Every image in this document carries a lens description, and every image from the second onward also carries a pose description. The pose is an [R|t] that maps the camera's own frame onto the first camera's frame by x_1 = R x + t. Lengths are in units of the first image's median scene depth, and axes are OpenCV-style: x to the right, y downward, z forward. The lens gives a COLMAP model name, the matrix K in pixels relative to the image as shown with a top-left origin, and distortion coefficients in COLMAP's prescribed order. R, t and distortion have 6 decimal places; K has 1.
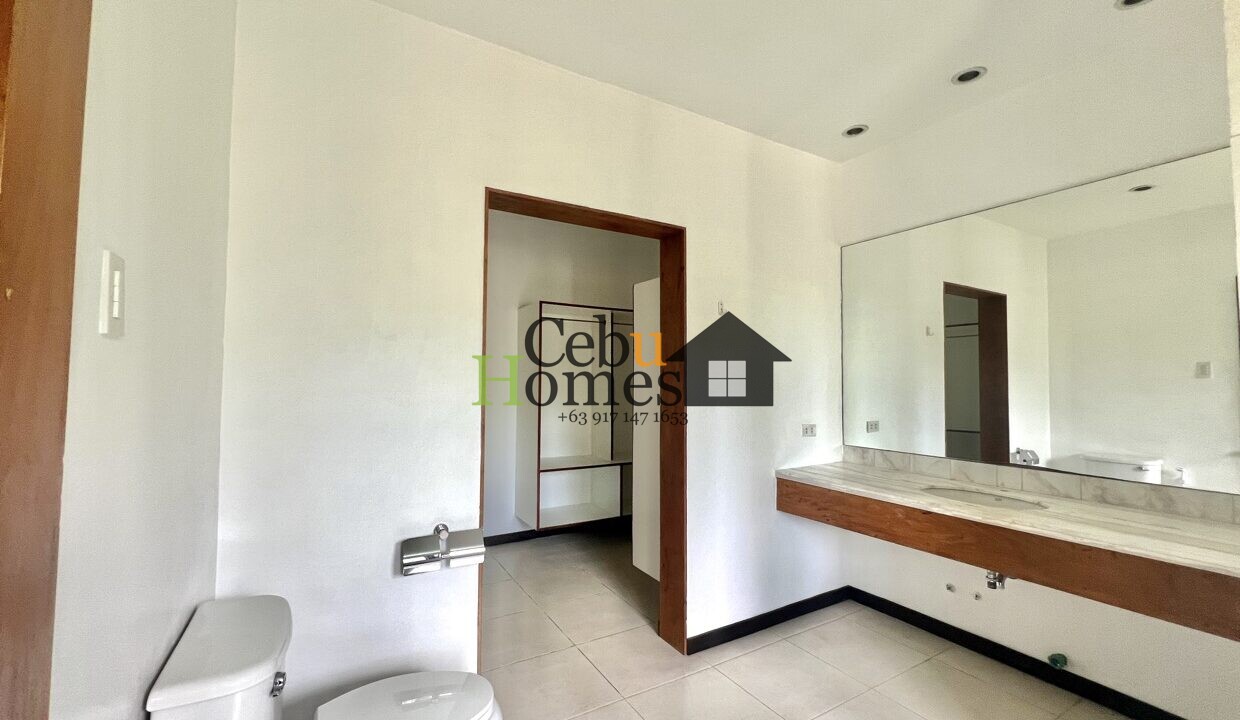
lens RADIAL K [[492.2, 0, 620.6], [0, 492.2, 363.0], [0, 0, 1]] dist [0.001751, 0.001072]
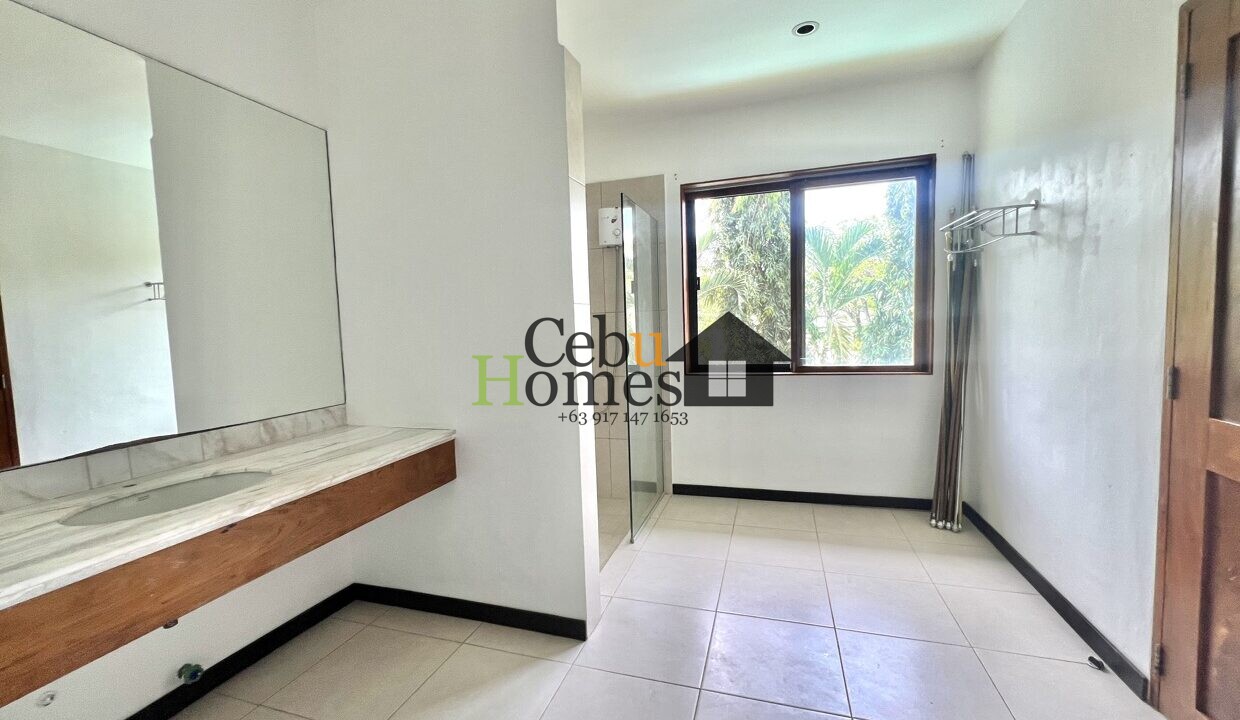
lens RADIAL K [[492.2, 0, 619.8], [0, 492.2, 360.6], [0, 0, 1]] dist [0.001751, 0.001072]
pose [[-0.673831, -0.038352, 0.737890, -0.148166], [-0.004989, 0.998865, 0.047361, 0.067784], [-0.738869, 0.028232, -0.673258, 1.067544]]
